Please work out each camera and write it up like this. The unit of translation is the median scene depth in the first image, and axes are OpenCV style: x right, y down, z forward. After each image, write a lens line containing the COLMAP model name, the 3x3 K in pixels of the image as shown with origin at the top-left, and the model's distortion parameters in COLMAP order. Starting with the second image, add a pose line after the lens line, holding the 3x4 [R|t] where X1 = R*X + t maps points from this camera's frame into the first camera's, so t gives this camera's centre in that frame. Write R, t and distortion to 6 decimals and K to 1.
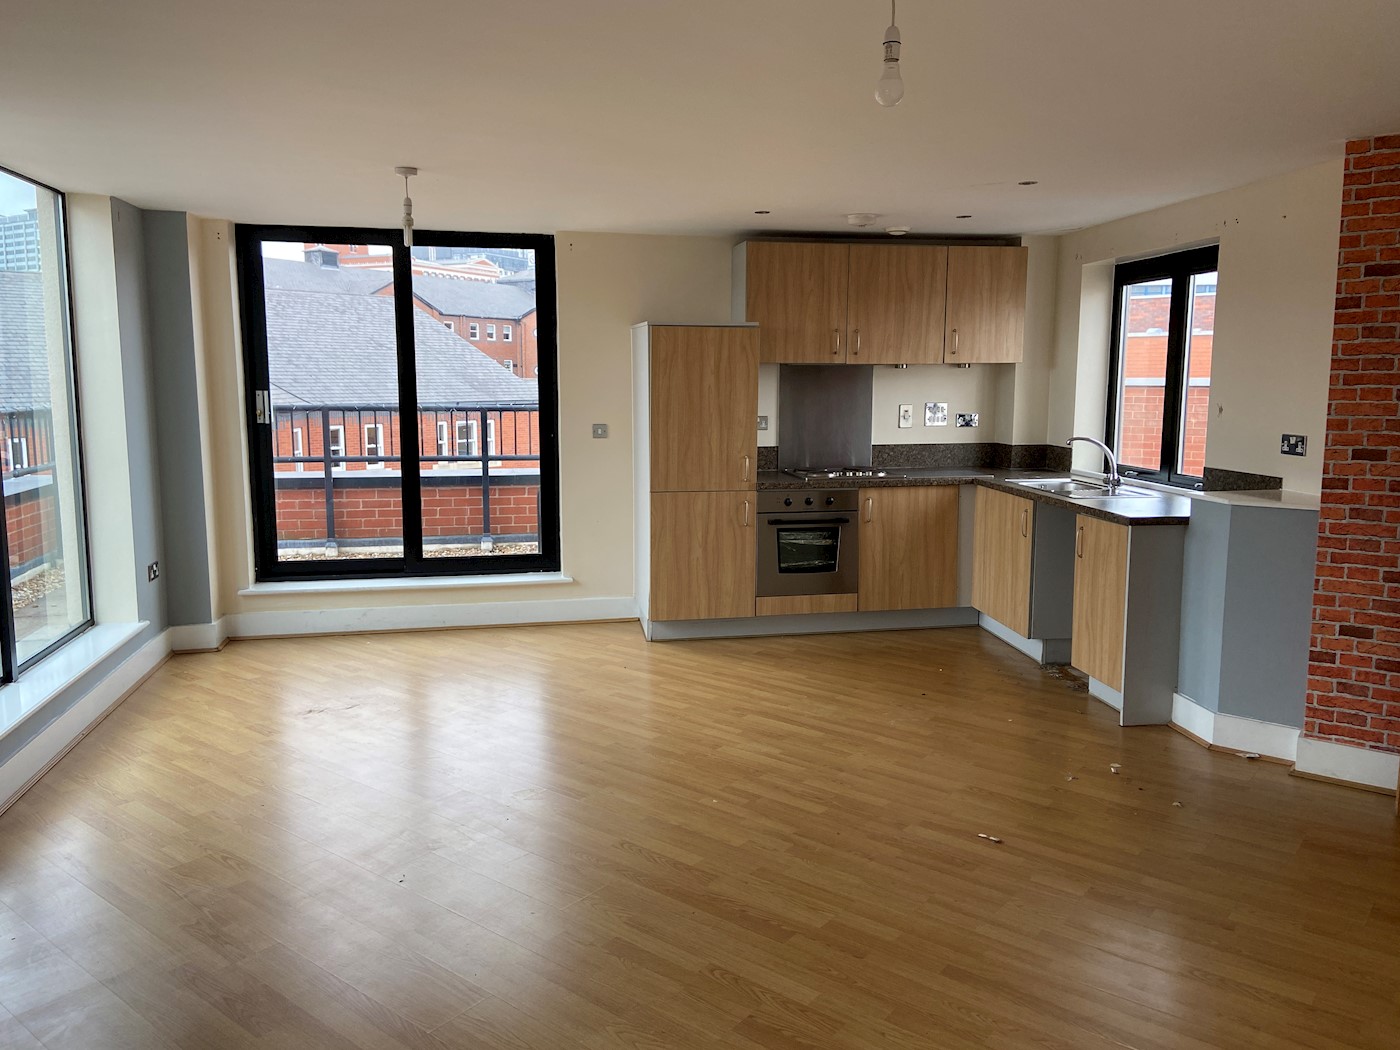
lens RADIAL K [[1064.2, 0, 700.9], [0, 1064.2, 525.4], [0, 0, 1]] dist [0.074154, -0.066774]
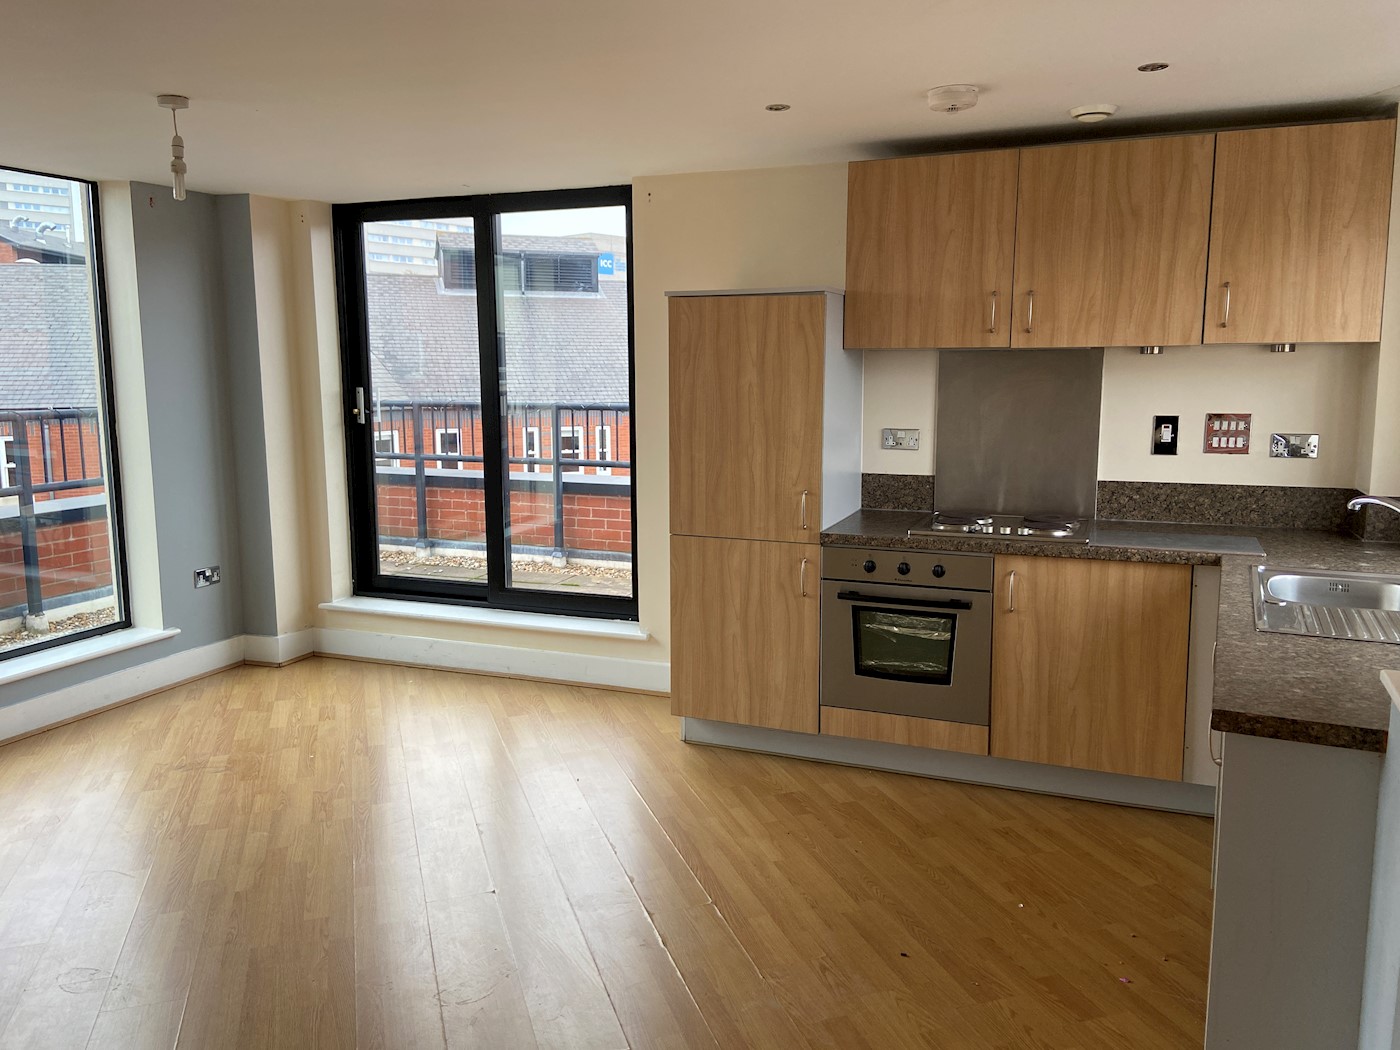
lens RADIAL K [[1064.2, 0, 696.4], [0, 1064.2, 520.0], [0, 0, 1]] dist [0.074154, -0.066774]
pose [[0.832144, 0.075053, -0.549457, 0.334407], [-0.074491, 0.996948, 0.023361, -0.055179], [0.549533, 0.021490, 0.835195, 0.397946]]
